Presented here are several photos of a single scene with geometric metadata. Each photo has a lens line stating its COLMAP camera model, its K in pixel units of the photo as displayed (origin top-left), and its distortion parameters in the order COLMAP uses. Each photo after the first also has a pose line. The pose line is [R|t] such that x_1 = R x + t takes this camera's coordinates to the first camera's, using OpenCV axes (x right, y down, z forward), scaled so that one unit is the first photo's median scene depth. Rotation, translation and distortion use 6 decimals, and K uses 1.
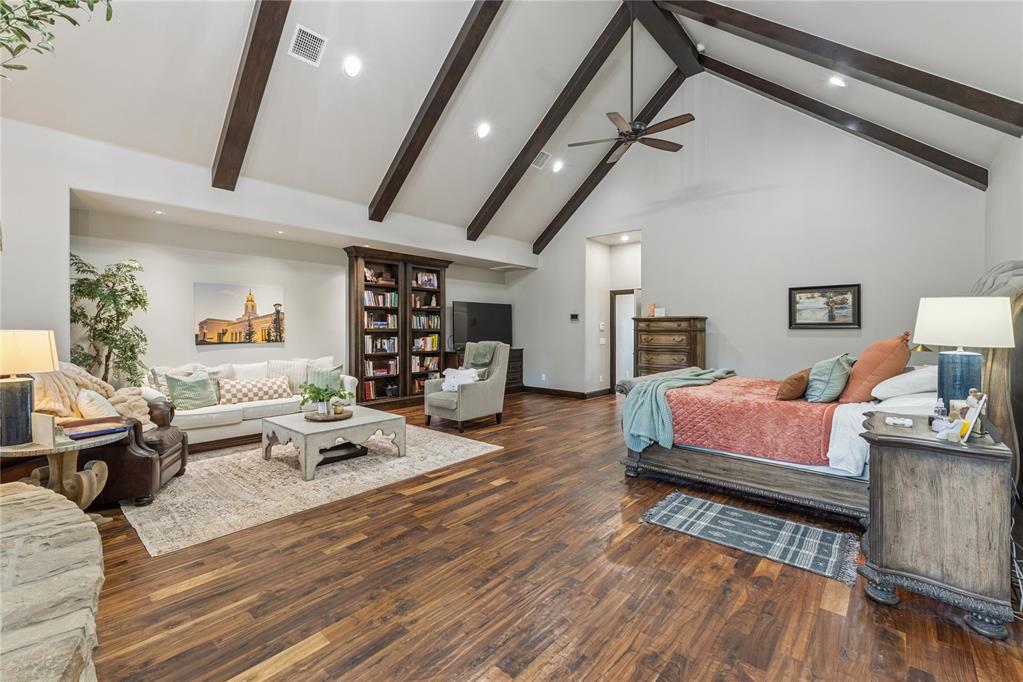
lens RADIAL K [[415.5, 0, 510.7], [0, 415.5, 333.7], [0, 0, 1]] dist [-0.000063, -0.000050]
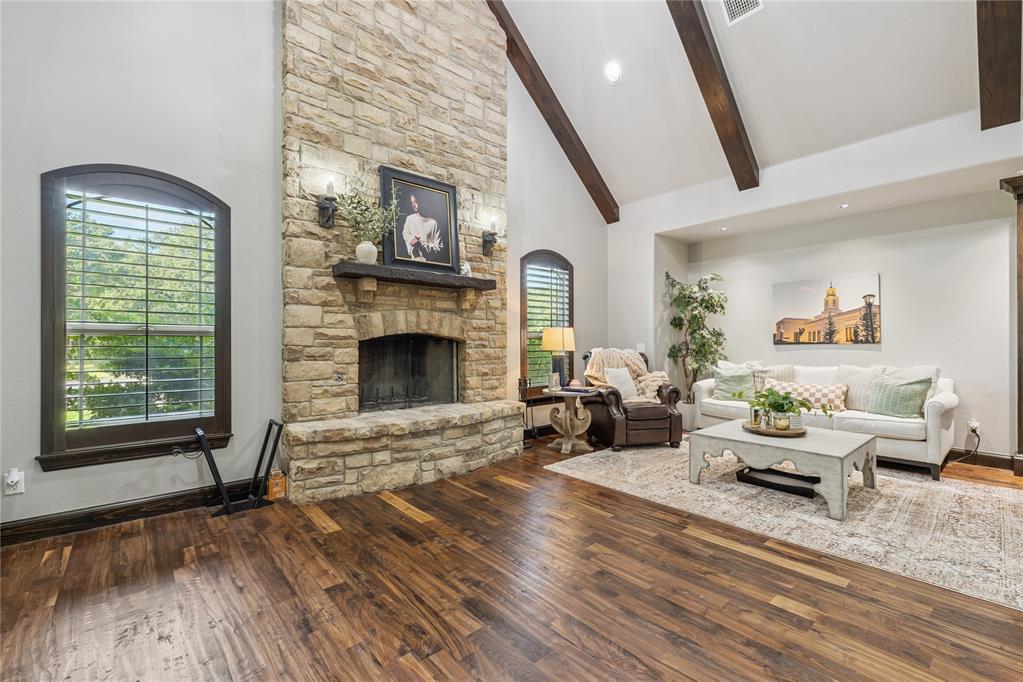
lens RADIAL K [[446.8, 0, 544.9], [0, 446.8, 341.7], [0, 0, 1]] dist [0.000401, -0.000126]
pose [[-0.091993, -0.006996, -0.995735, 0.438883], [-0.008510, 0.999944, -0.006239, 0.035936], [0.995723, 0.007900, -0.092047, 0.610156]]
